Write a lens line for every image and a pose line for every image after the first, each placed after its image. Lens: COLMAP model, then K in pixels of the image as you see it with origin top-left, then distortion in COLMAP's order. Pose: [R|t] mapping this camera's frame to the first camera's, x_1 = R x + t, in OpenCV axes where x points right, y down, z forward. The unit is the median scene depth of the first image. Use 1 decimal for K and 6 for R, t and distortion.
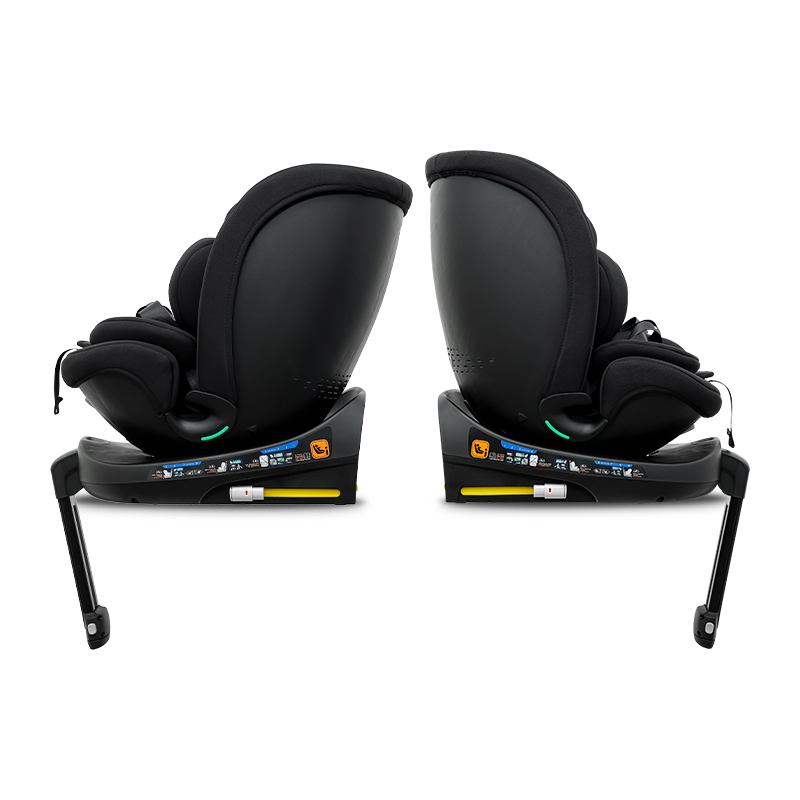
lens RADIAL K [[1857.5, 0, 401.2], [0, 1857.5, 401.4], [0, 0, 1]] dist [0.014725, 0.000000]
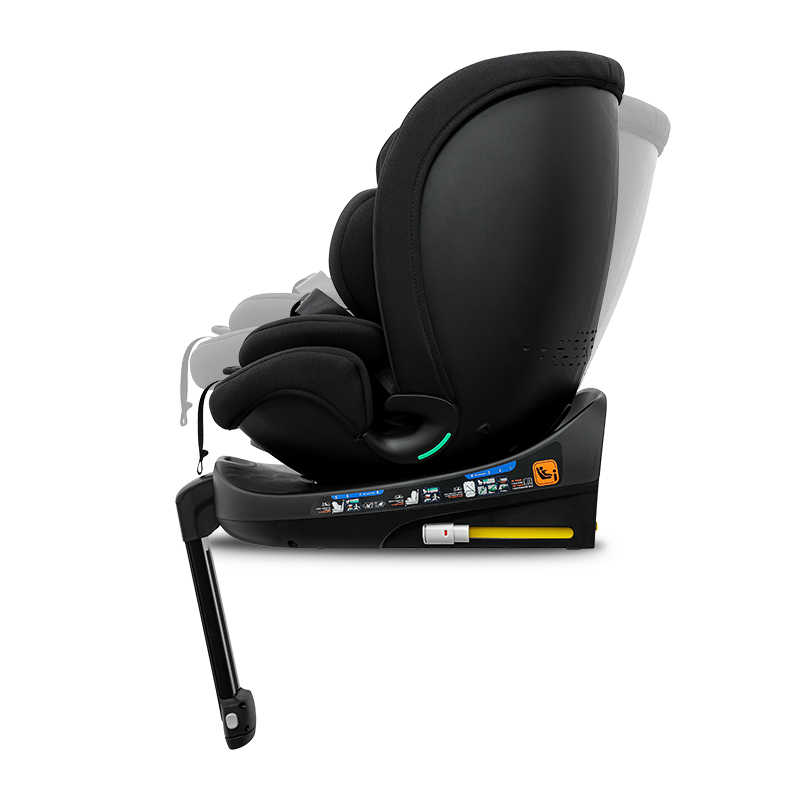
lens RADIAL K [[1922.8, 0, 402.9], [0, 1922.8, 394.3], [0, 0, 1]] dist [0.036634, 0.000000]
pose [[0.991419, -0.010079, -0.130337, -0.000601], [0.007392, 0.999750, -0.021085, 0.010661], [0.130517, 0.019940, 0.991246, 0.248382]]
